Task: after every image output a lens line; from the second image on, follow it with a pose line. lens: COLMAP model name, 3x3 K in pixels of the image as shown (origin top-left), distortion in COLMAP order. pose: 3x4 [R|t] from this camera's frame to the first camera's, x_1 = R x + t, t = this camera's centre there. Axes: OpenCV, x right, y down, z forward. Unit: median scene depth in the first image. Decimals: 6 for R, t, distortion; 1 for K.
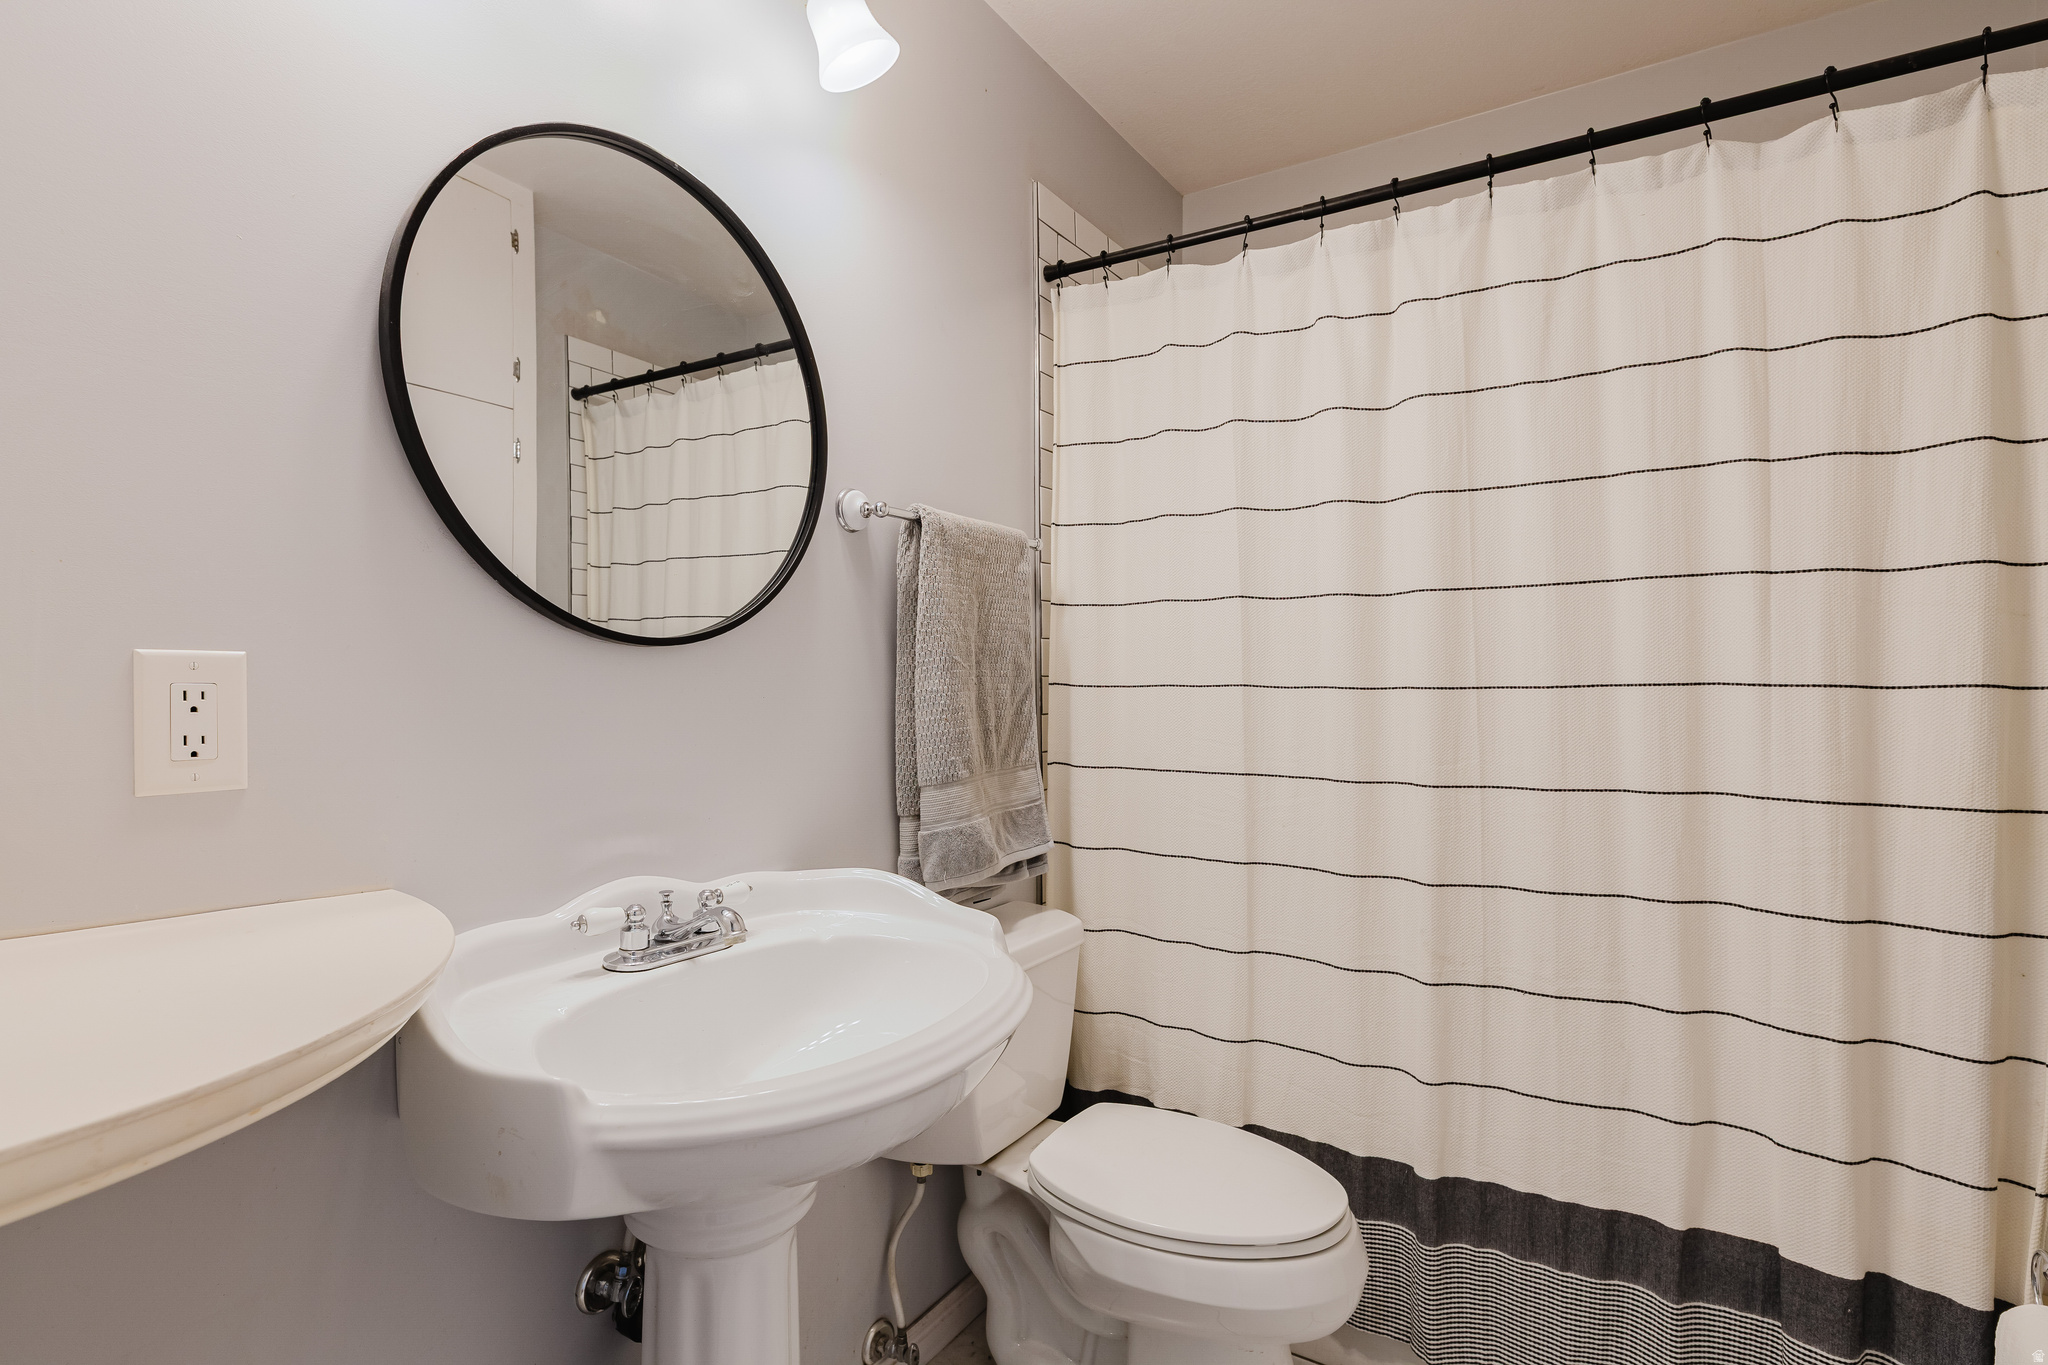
lens RADIAL K [[1016.4, 0, 1024.0], [0, 1016.4, 682.5], [0, 0, 1]] dist [-0.002498, -0.000723]
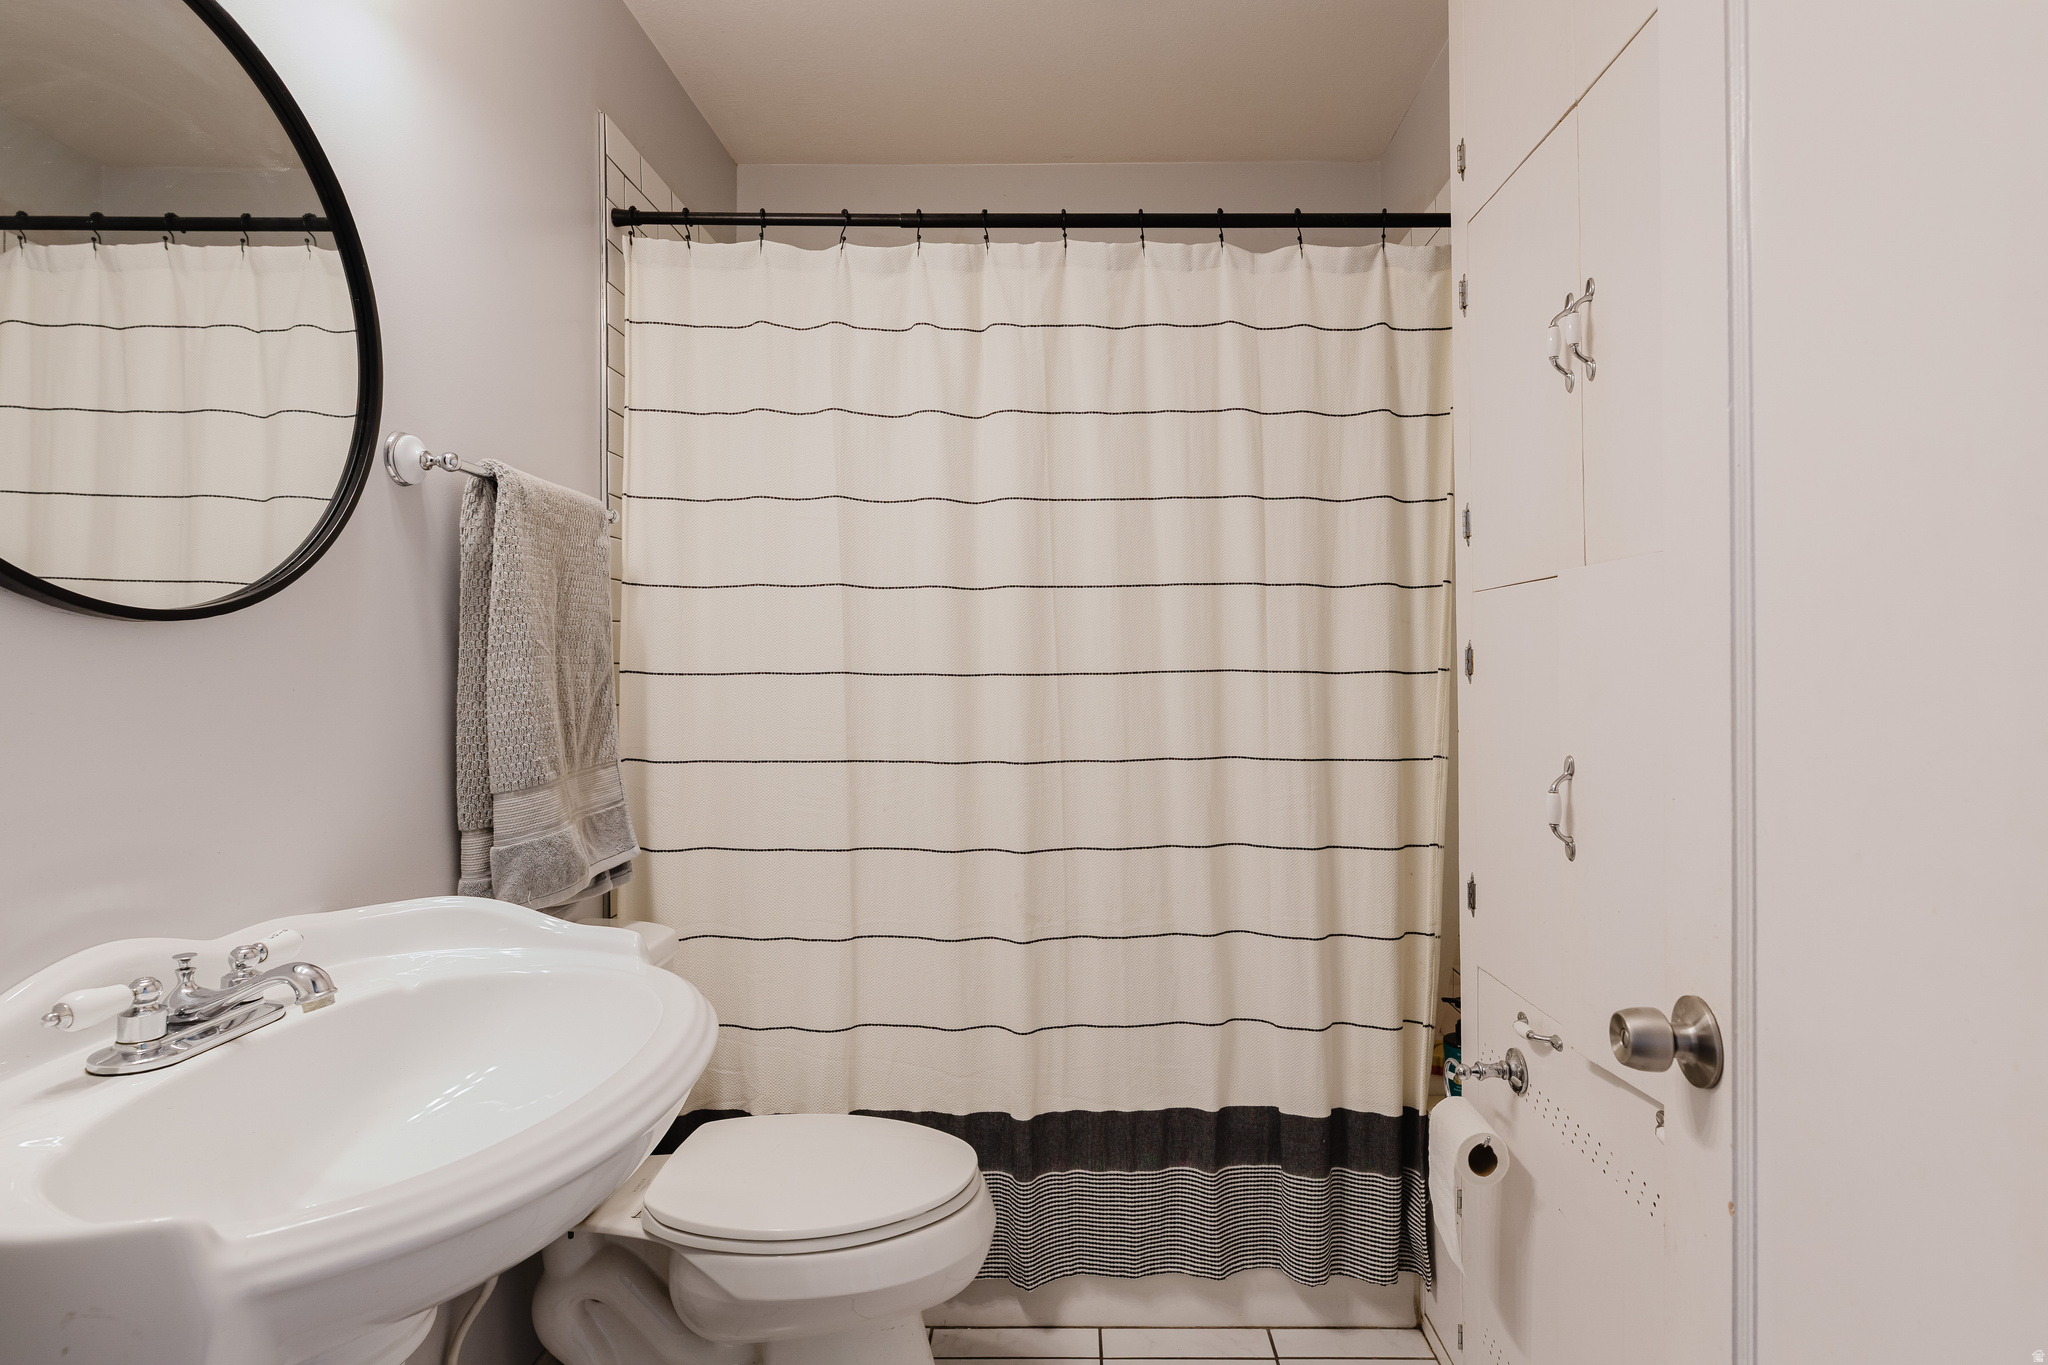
lens RADIAL K [[1065.9, 0, 1016.7], [0, 1065.9, 649.4], [0, 0, 1]] dist [-0.002066, -0.000359]
pose [[0.843177, 0.009423, 0.537553, -0.224049], [0.001294, 0.999808, -0.019555, 0.000561], [-0.537634, 0.017184, 0.843003, 0.020380]]
